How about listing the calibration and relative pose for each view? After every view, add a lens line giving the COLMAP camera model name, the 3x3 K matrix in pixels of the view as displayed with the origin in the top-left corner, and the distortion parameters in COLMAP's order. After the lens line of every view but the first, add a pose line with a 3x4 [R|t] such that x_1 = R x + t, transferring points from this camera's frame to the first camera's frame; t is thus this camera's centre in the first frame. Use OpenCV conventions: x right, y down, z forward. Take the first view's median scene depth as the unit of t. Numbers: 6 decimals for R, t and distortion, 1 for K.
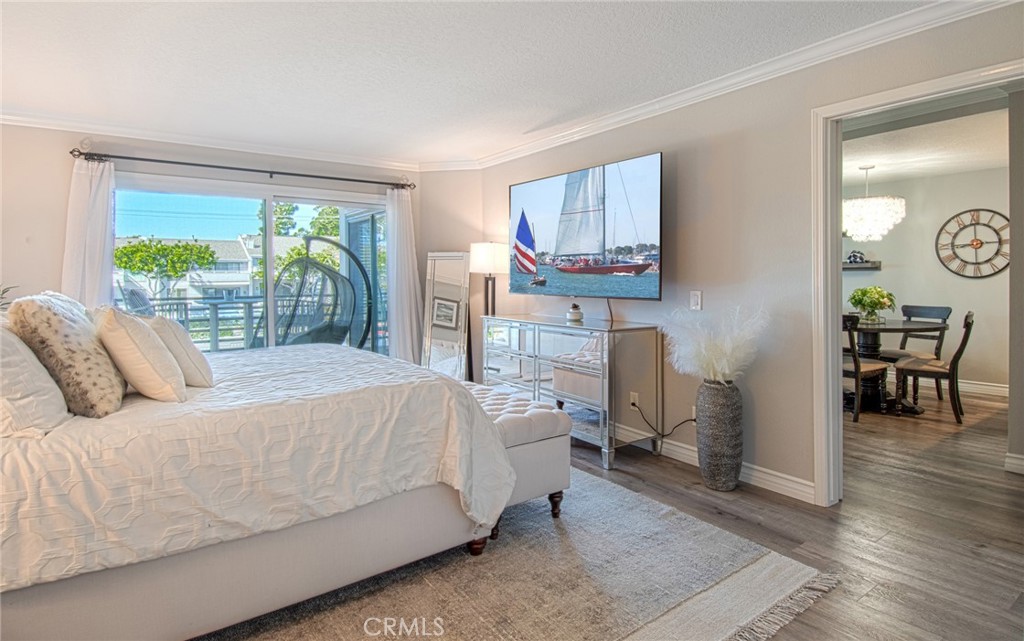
lens RADIAL K [[548.7, 0, 512.2], [0, 548.7, 275.8], [0, 0, 1]] dist [0.019967, -0.037888]
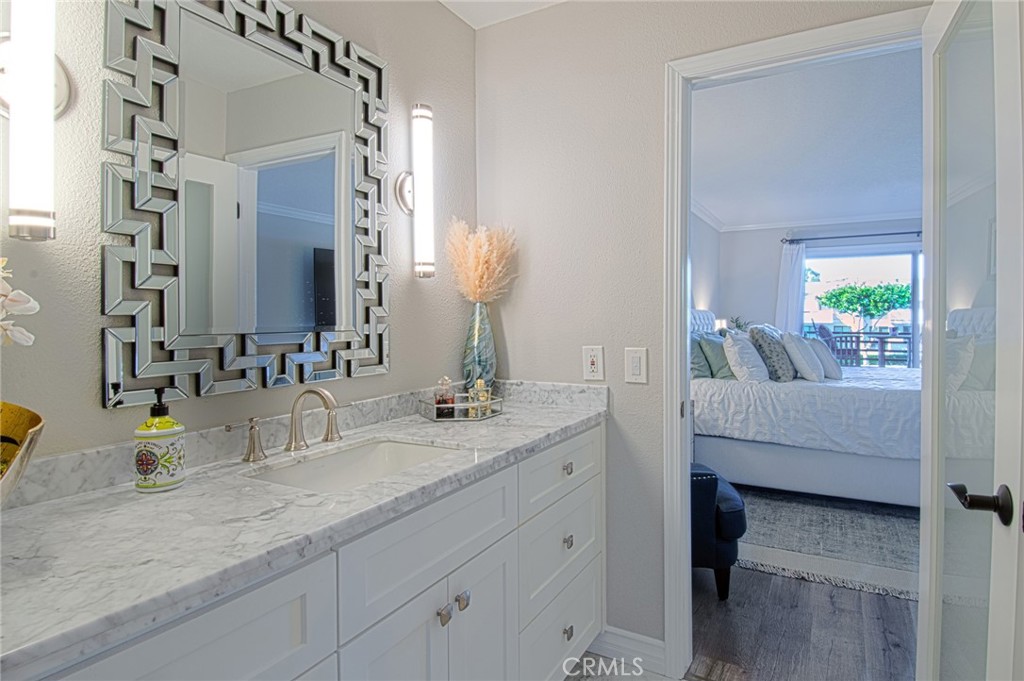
lens RADIAL K [[540.4, 0, 537.3], [0, 540.4, 322.5], [0, 0, 1]] dist [-0.035358, -0.000843]
pose [[0.428818, 0.015965, -0.903250, 0.669552], [-0.001736, 0.999857, 0.016848, -0.011827], [0.903389, -0.005656, 0.428784, -0.703943]]
